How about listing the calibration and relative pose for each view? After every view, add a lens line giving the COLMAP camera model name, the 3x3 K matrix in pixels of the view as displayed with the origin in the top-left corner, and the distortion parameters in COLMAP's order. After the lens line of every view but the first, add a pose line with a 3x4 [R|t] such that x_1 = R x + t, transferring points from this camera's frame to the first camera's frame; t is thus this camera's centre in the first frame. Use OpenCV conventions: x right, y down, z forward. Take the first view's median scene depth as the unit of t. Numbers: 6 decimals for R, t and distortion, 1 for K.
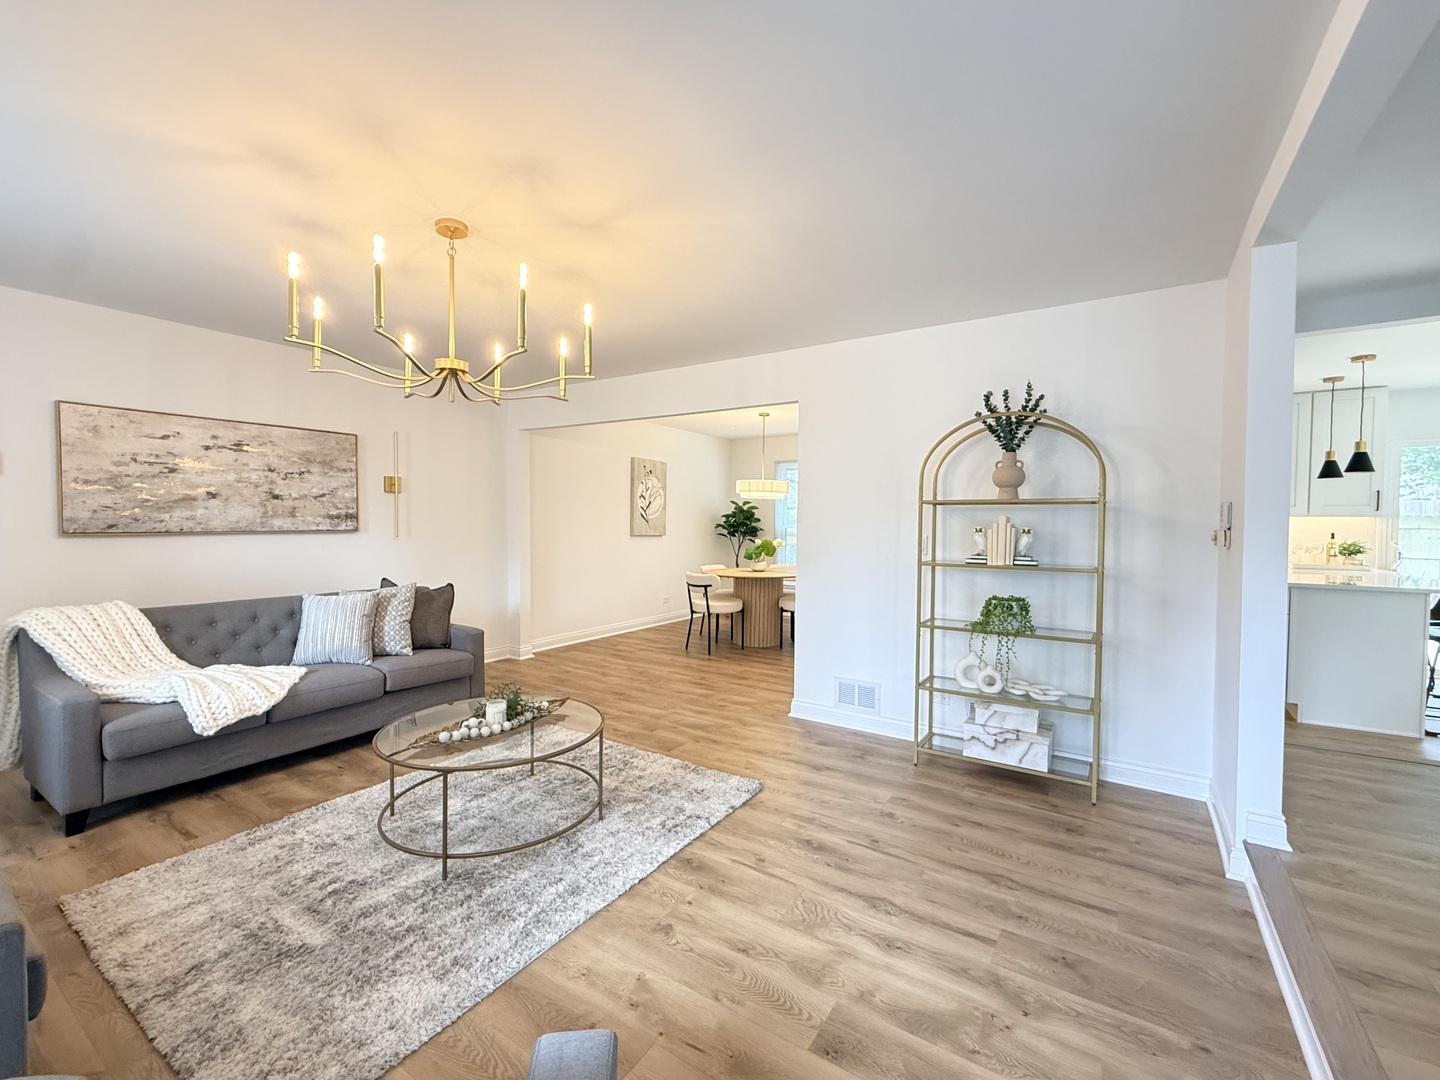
lens RADIAL K [[618.2, 0, 720.0], [0, 618.2, 540.0], [0, 0, 1]] dist [0.001277, 0.000236]
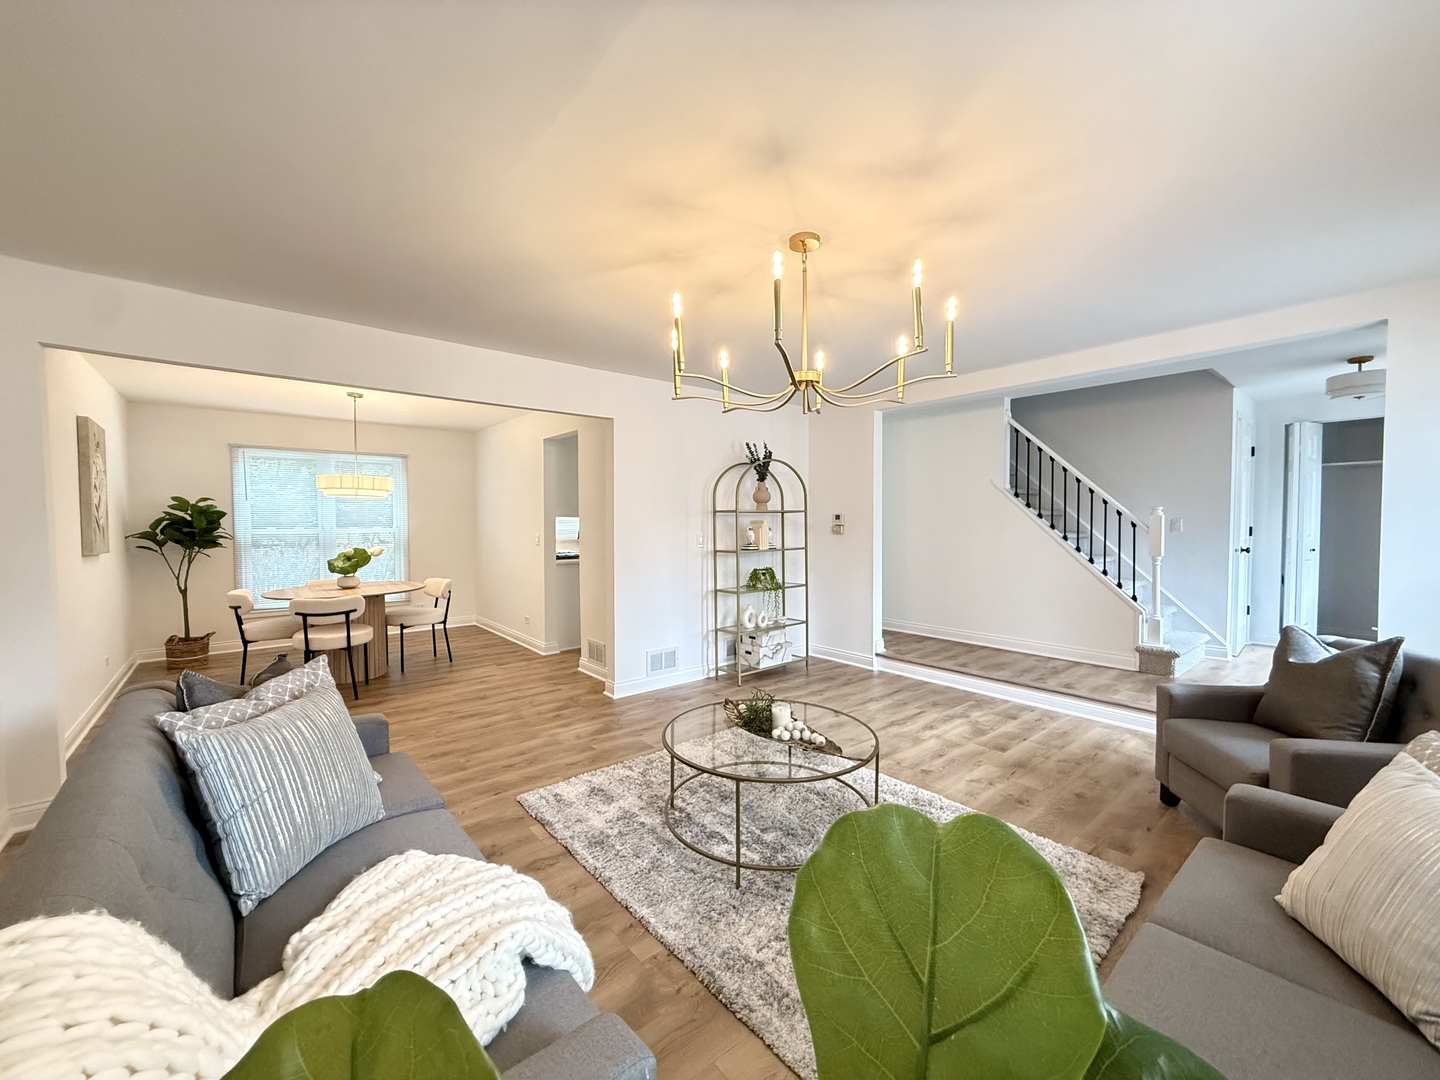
lens RADIAL K [[569.6, 0, 718.3], [0, 569.6, 541.8], [0, 0, 1]] dist [-0.000281, 0.000024]
pose [[0.293189, -0.044487, 0.955019, -1.115958], [0.036043, 0.998721, 0.035458, -0.041022], [-0.955375, 0.024026, 0.294417, 0.706116]]
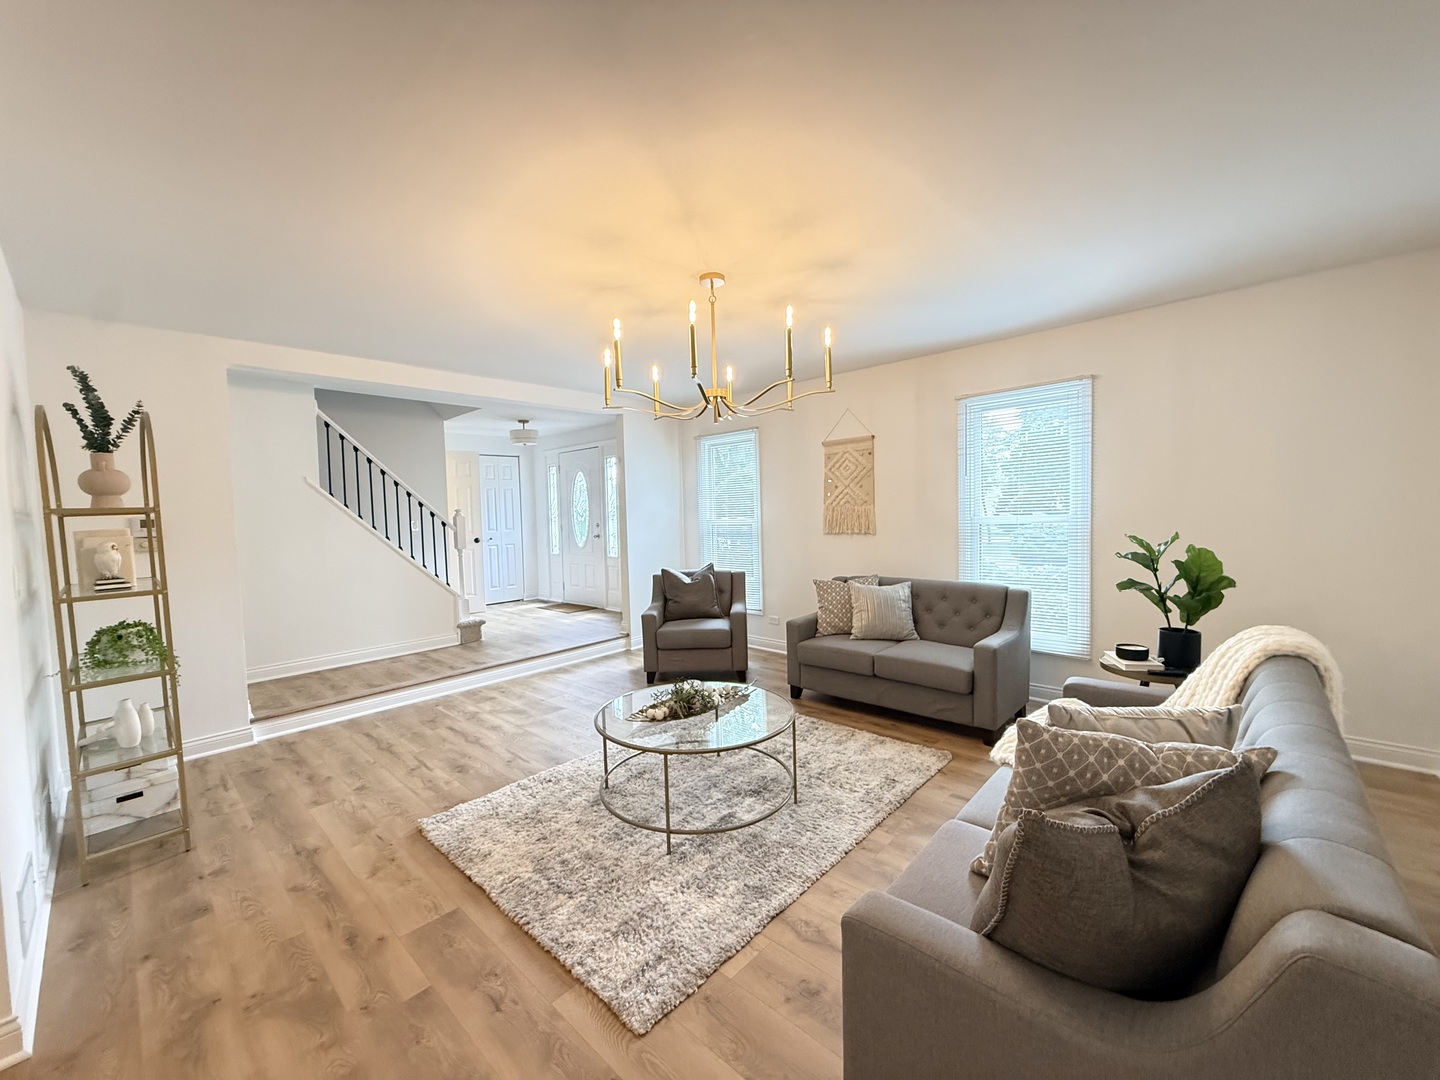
lens RADIAL K [[569.6, 0, 718.3], [0, 569.6, 541.8], [0, 0, 1]] dist [-0.000281, 0.000024]
pose [[-0.984667, 0.009718, 0.174172, -0.511808], [0.025064, 0.995969, 0.086126, -0.070702], [-0.172633, 0.089171, -0.980942, 1.722003]]
